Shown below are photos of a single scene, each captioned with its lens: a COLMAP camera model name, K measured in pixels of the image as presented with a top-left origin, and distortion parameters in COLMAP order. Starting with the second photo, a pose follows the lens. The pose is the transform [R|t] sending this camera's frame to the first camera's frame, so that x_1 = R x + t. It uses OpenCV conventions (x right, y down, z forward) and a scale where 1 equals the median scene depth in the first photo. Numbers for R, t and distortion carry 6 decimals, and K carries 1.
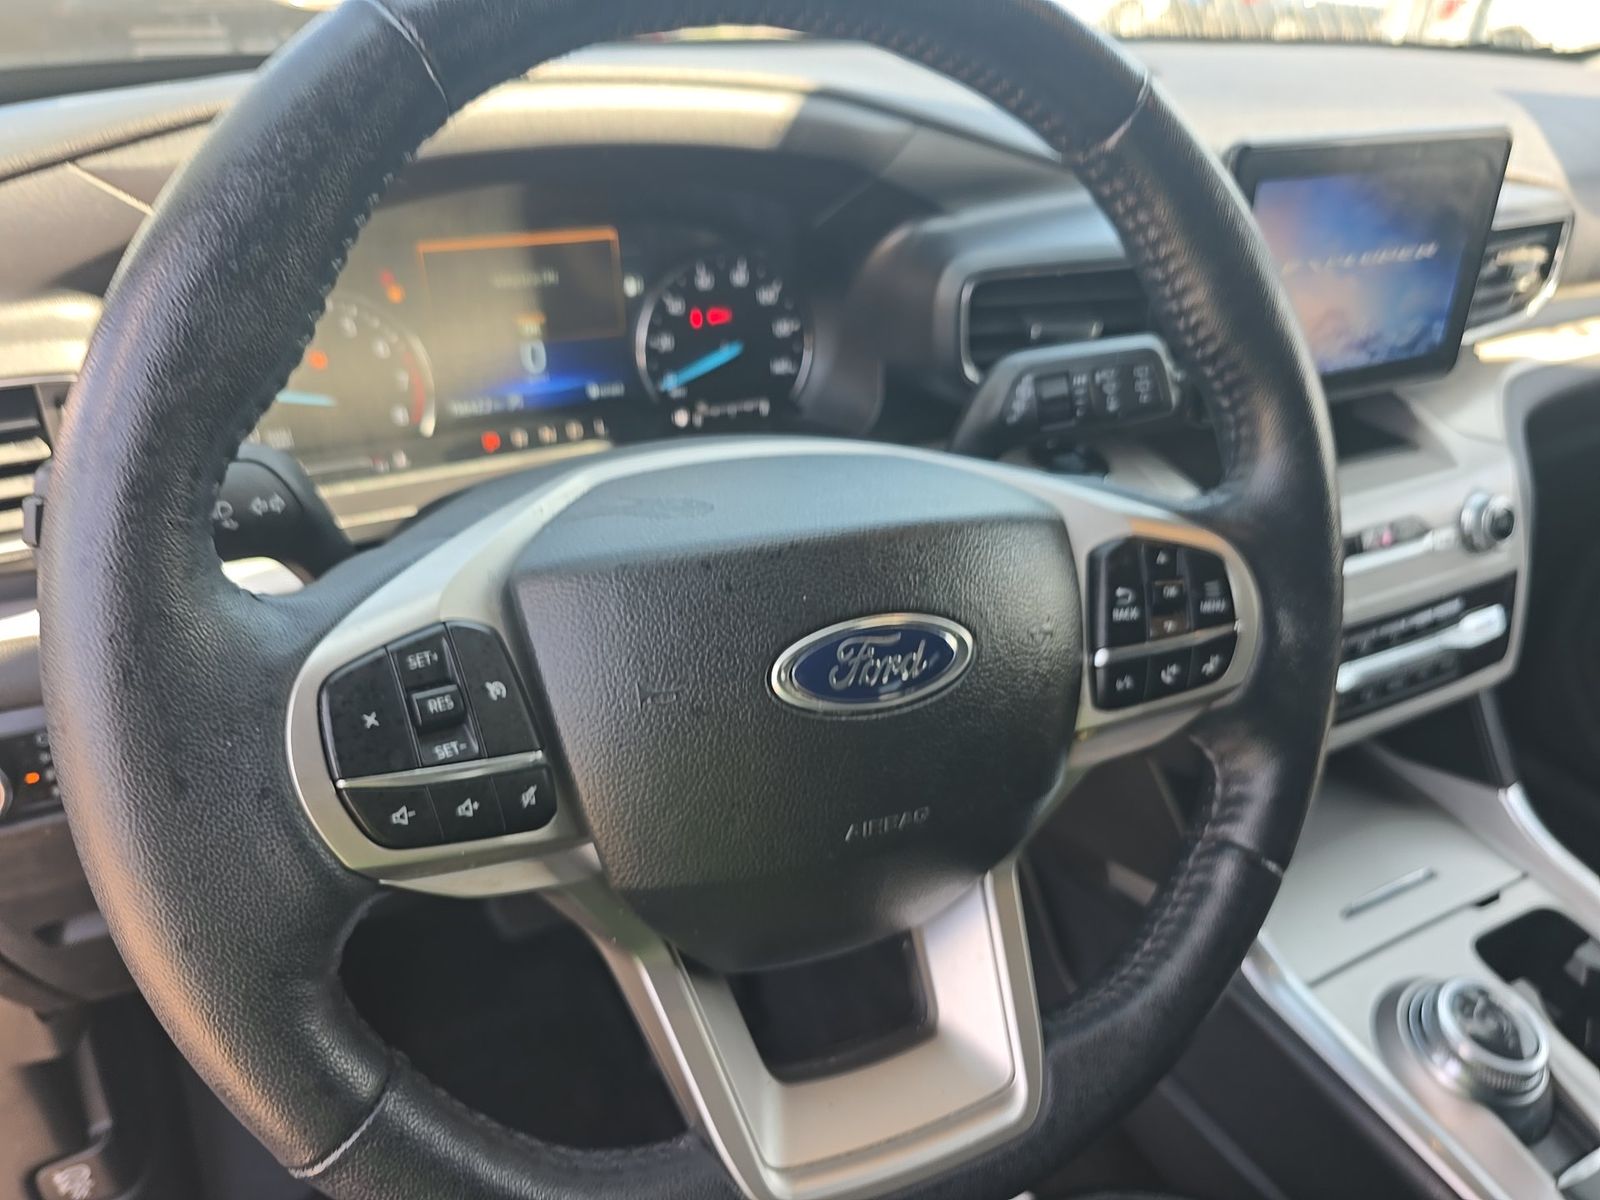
lens RADIAL K [[1137.3, 0, 803.0], [0, 1137.3, 590.4], [0, 0, 1]] dist [0.064432, -0.066078]
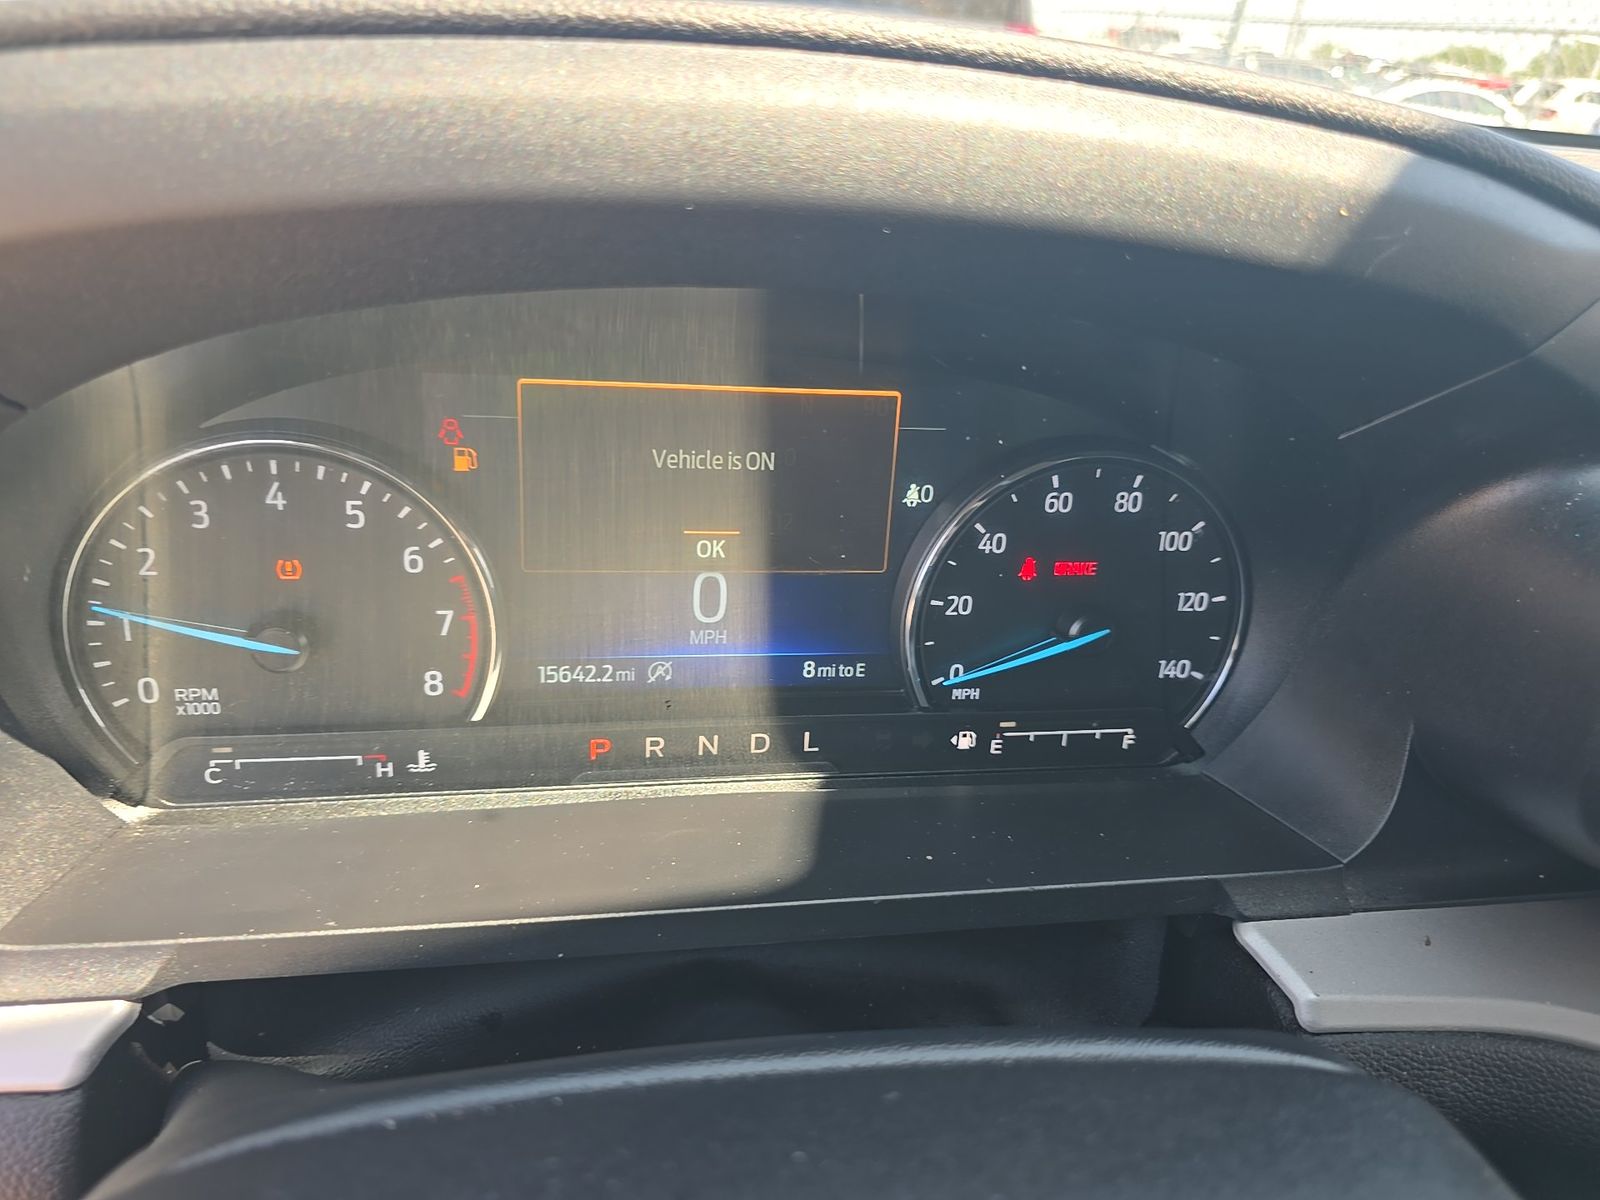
lens RADIAL K [[1137.3, 0, 803.0], [0, 1137.3, 590.4], [0, 0, 1]] dist [0.064432, -0.066078]
pose [[0.954394, 0.172936, -0.243361, -0.062409], [-0.193020, 0.979292, -0.061073, -0.173711], [0.227760, 0.105262, 0.968011, 0.471097]]
